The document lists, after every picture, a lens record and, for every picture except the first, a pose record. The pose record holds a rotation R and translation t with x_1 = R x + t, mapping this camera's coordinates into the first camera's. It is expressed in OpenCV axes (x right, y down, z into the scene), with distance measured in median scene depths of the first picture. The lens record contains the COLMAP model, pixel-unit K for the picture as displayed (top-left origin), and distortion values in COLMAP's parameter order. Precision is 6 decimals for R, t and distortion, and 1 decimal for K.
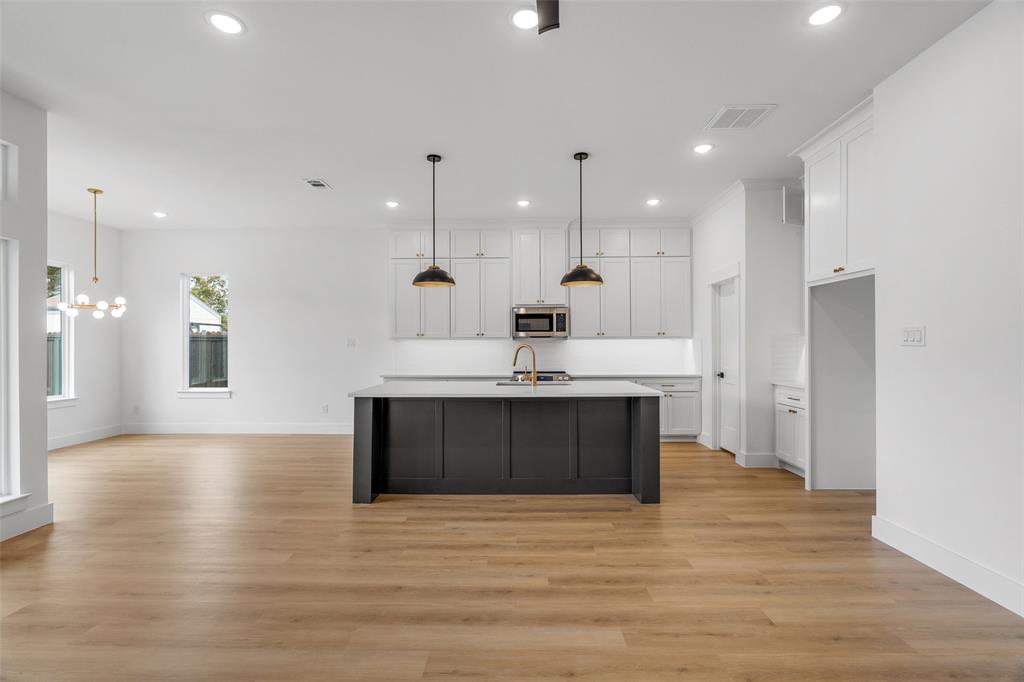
lens RADIAL K [[460.7, 0, 512.0], [0, 460.7, 341.0], [0, 0, 1]] dist [0.000033, 0.000156]
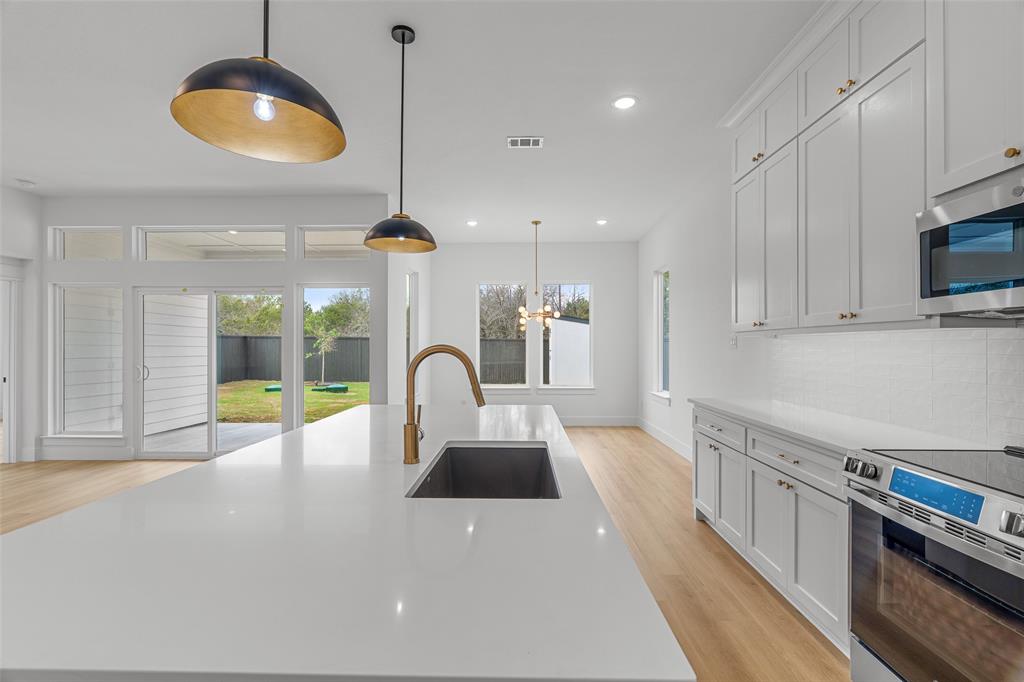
lens RADIAL K [[460.7, 0, 512.0], [0, 460.7, 341.0], [0, 0, 1]] dist [0.000033, 0.000156]
pose [[-0.006666, -0.007267, -0.999951, 0.441888], [0.010117, 0.999922, -0.007334, 0.007429], [0.999927, -0.010165, -0.006592, 1.186268]]
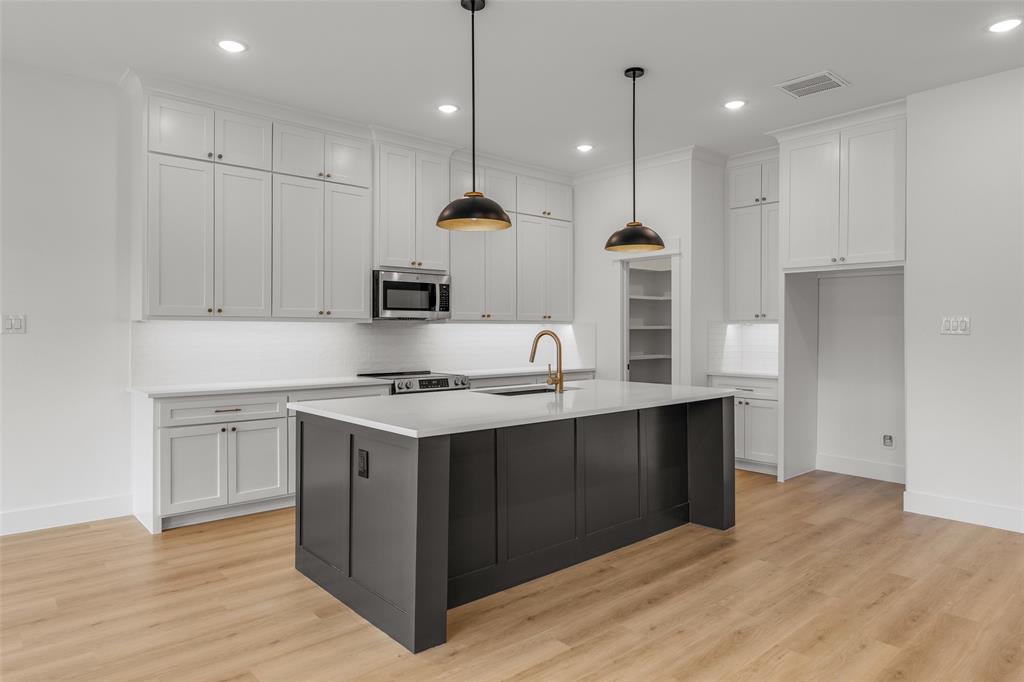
lens RADIAL K [[626.8, 0, 512.2], [0, 626.8, 328.6], [0, 0, 1]] dist [0.002122, -0.000748]
pose [[0.737272, 0.006378, 0.675566, -0.676341], [-0.010202, 0.999947, 0.001693, 0.003046], [-0.675519, -0.008141, 0.737297, 0.411716]]
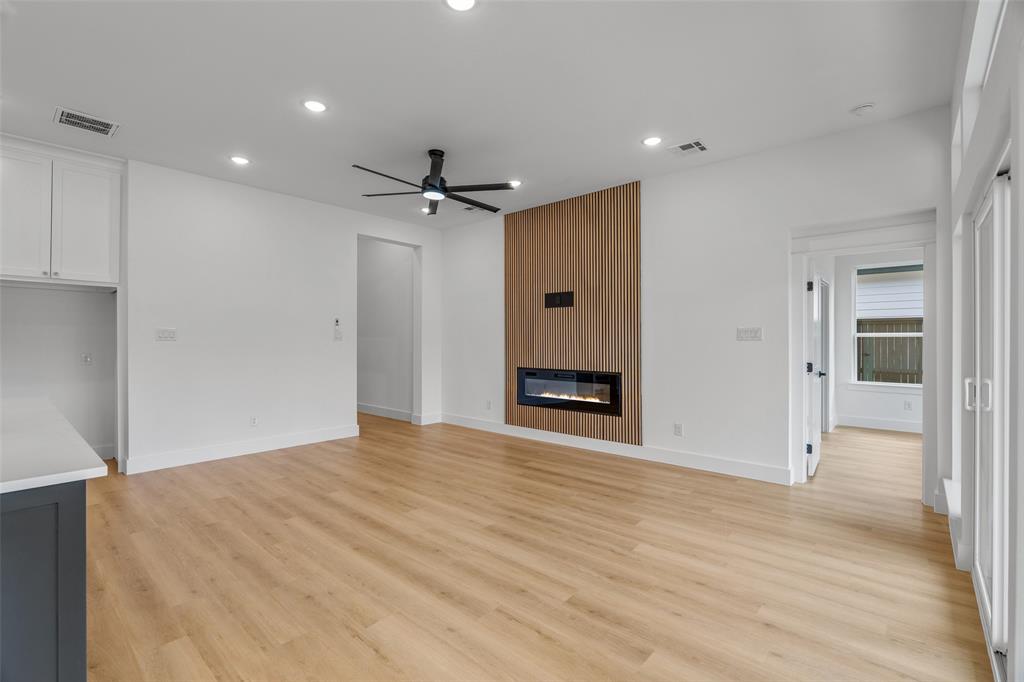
lens RADIAL K [[460.7, 0, 512.0], [0, 460.7, 341.0], [0, 0, 1]] dist [0.000033, 0.000156]
pose [[-0.757976, -0.000756, 0.652282, -0.790891], [-0.006083, 0.999964, -0.005909, 0.010197], [-0.652254, -0.008447, -0.757954, 0.993263]]
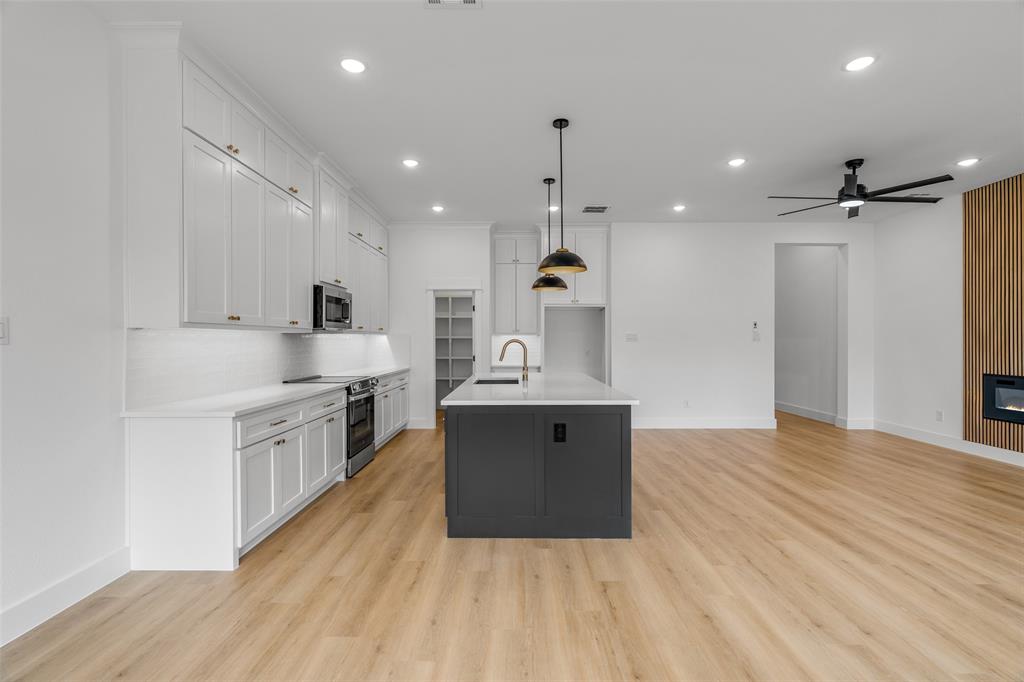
lens RADIAL K [[464.6, 0, 512.0], [0, 464.6, 341.0], [0, 0, 1]] dist [-0.002647, -0.000492]
pose [[-0.012779, 0.001217, 0.999918, -1.073948], [-0.009354, 0.999955, -0.001336, 0.012250], [-0.999875, -0.009370, -0.012767, 1.142971]]
